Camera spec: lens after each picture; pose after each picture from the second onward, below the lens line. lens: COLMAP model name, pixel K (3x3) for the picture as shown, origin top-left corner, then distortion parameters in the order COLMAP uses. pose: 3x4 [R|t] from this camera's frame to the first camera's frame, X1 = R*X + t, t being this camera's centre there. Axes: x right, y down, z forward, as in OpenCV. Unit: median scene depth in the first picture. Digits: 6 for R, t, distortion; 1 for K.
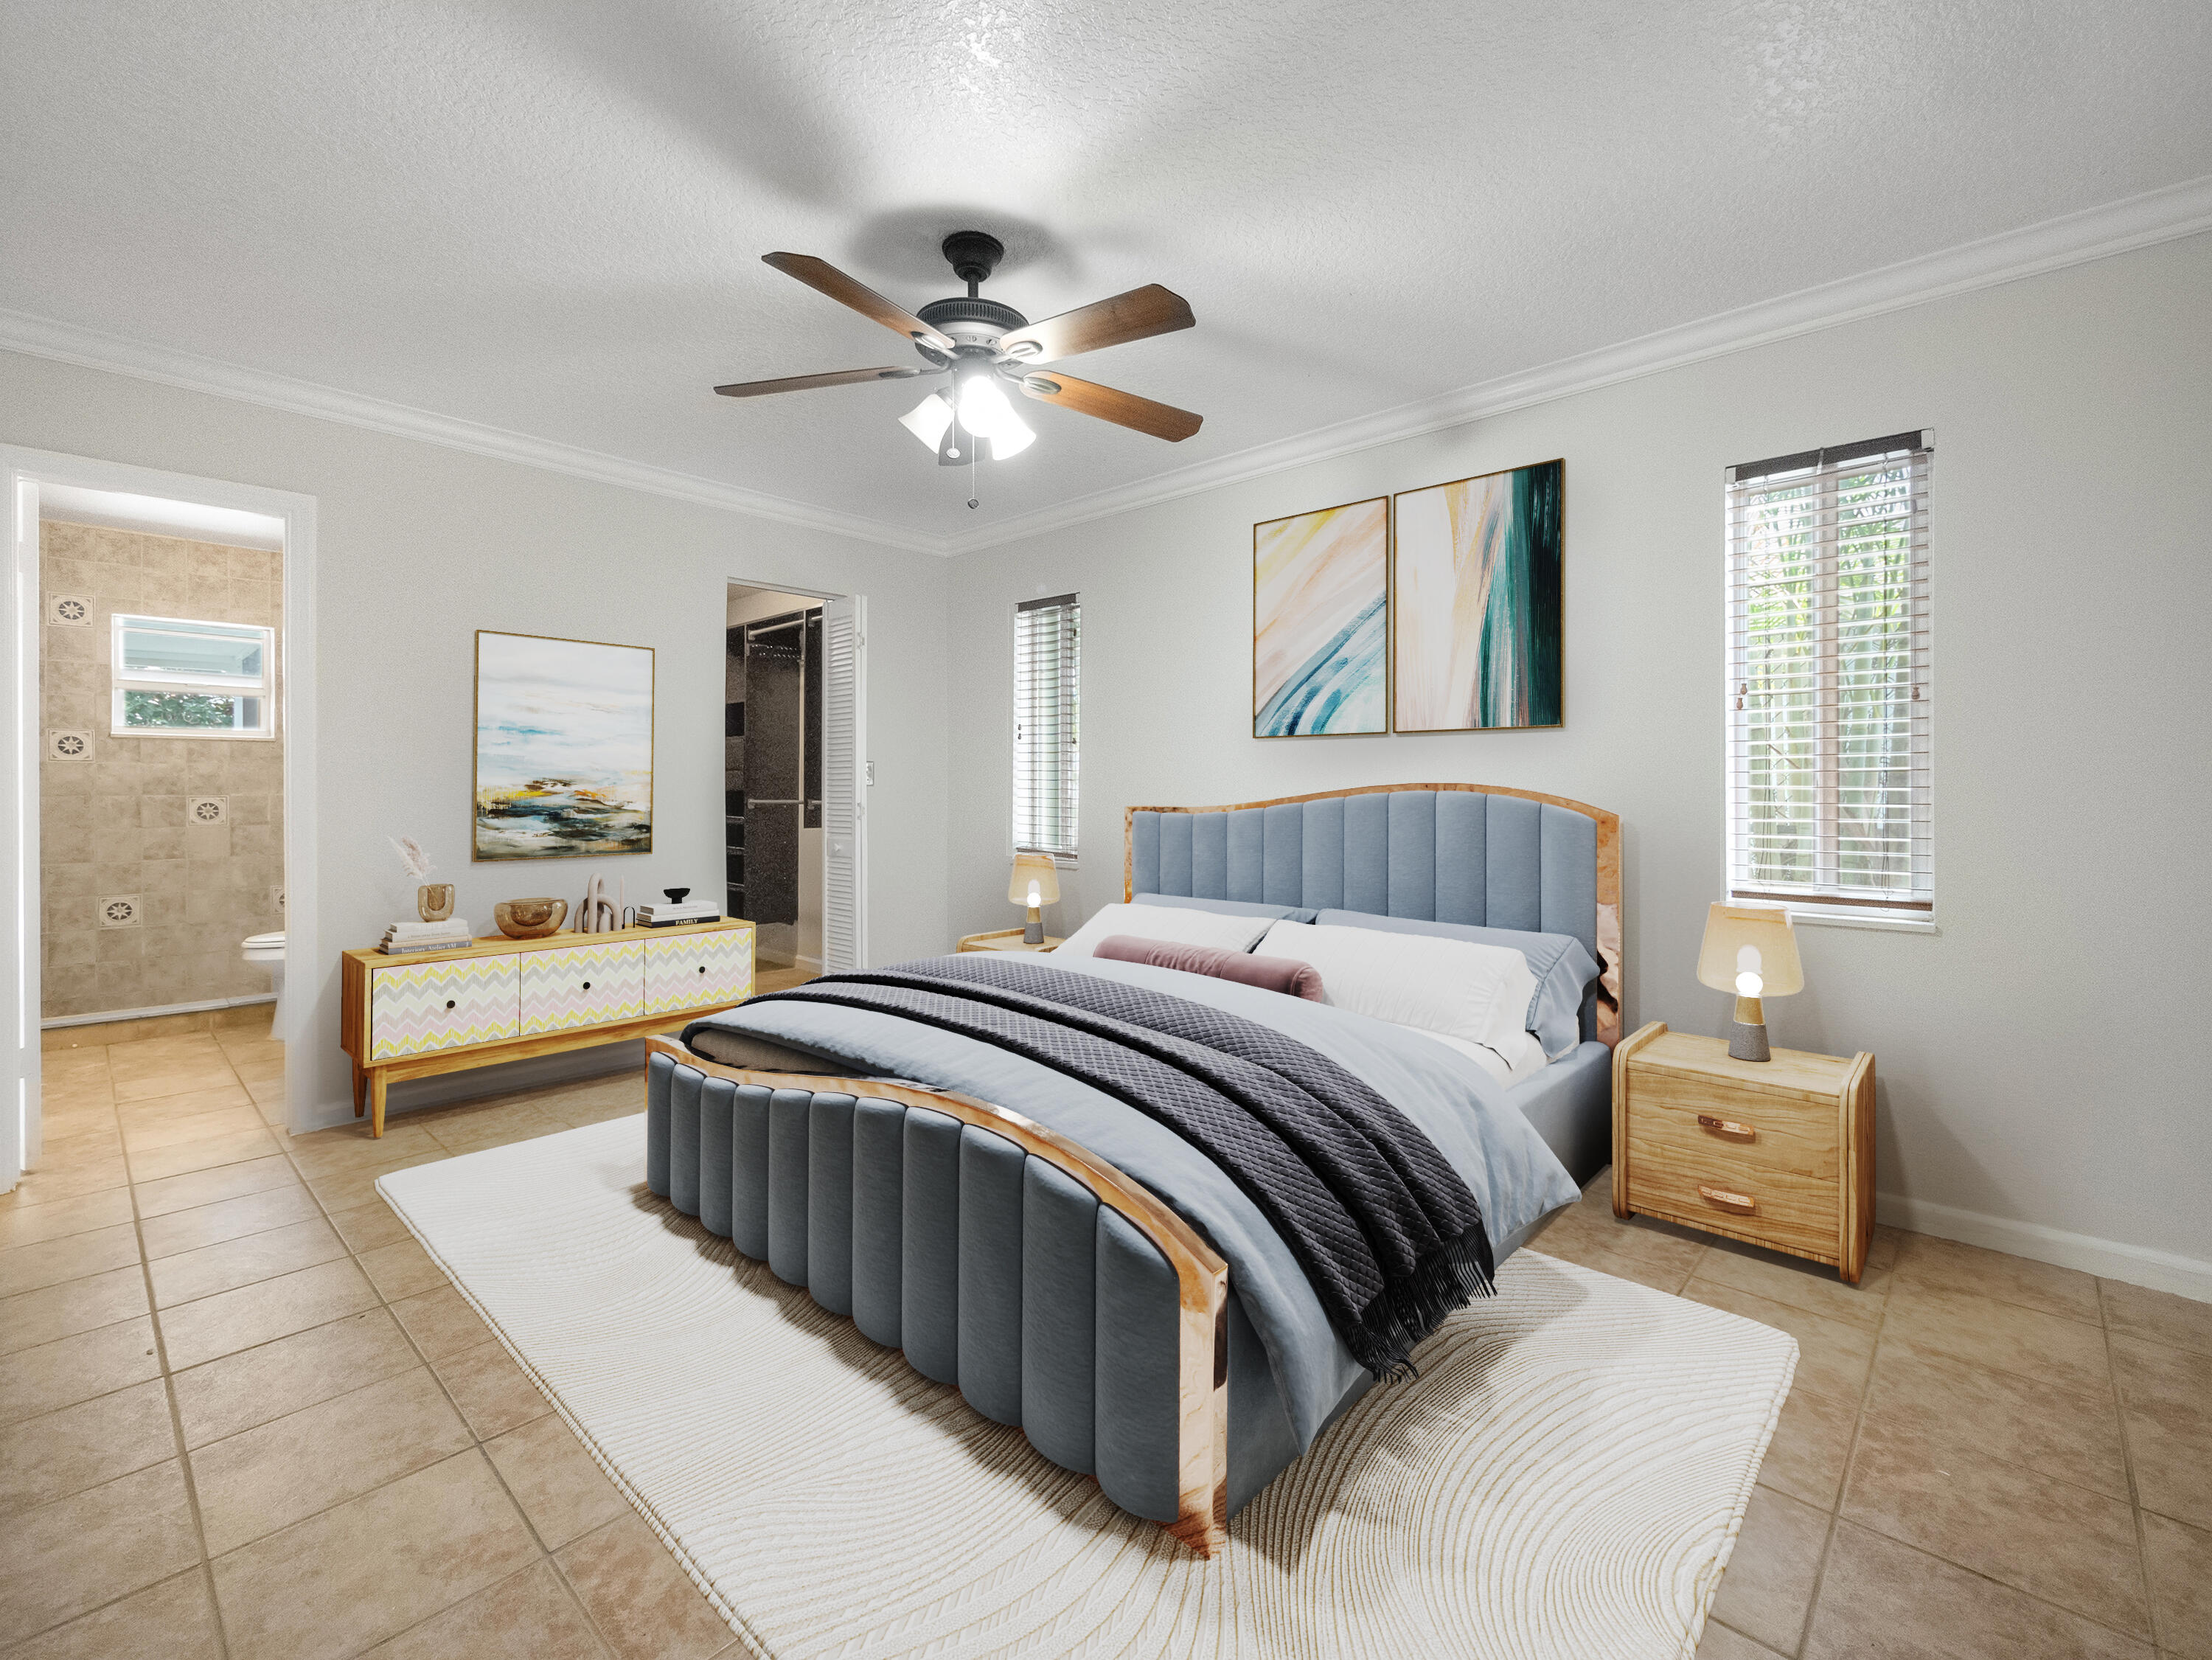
lens RADIAL K [[942.1, 0, 1083.1], [0, 942.1, 788.1], [0, 0, 1]] dist [0.002943, -0.000278]
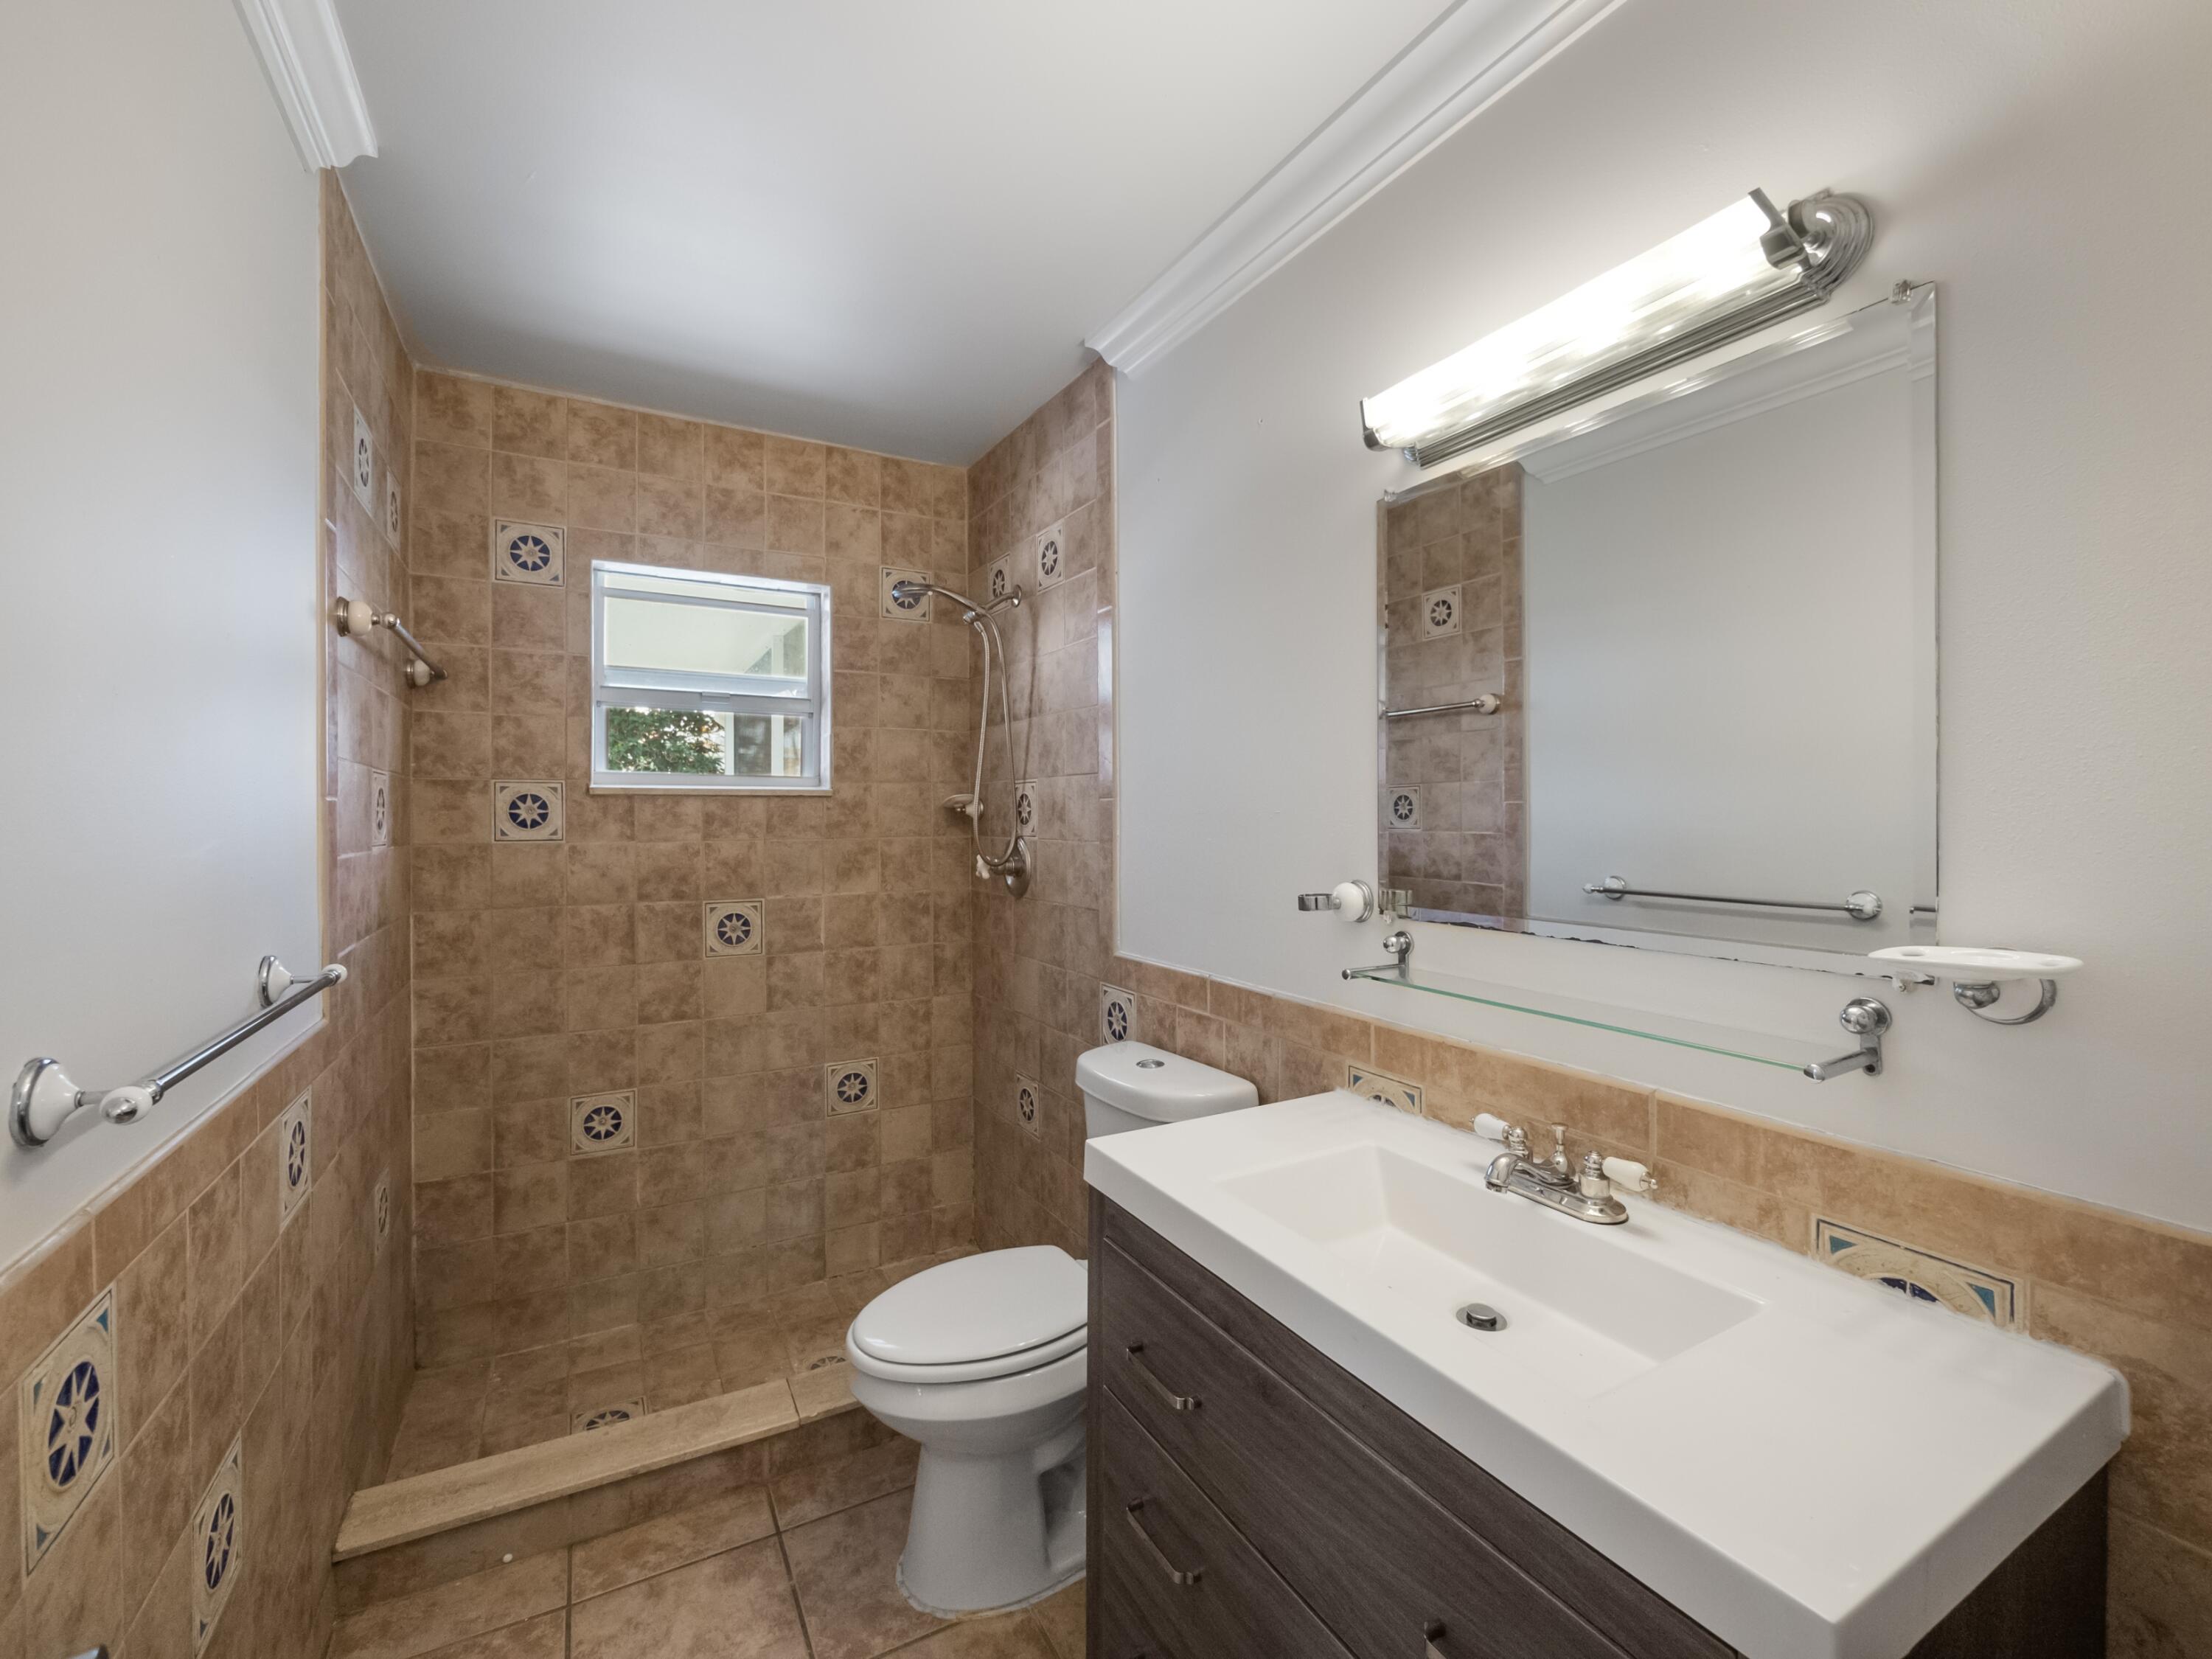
lens RADIAL K [[942.0, 0, 1121.7], [0, 942.0, 819.4], [0, 0, 1]] dist [0.002943, -0.000278]
pose [[0.954292, 0.004610, -0.298842, -0.575810], [-0.003212, 0.999981, 0.005168, -0.042714], [0.298860, -0.003972, 0.954289, 0.573807]]
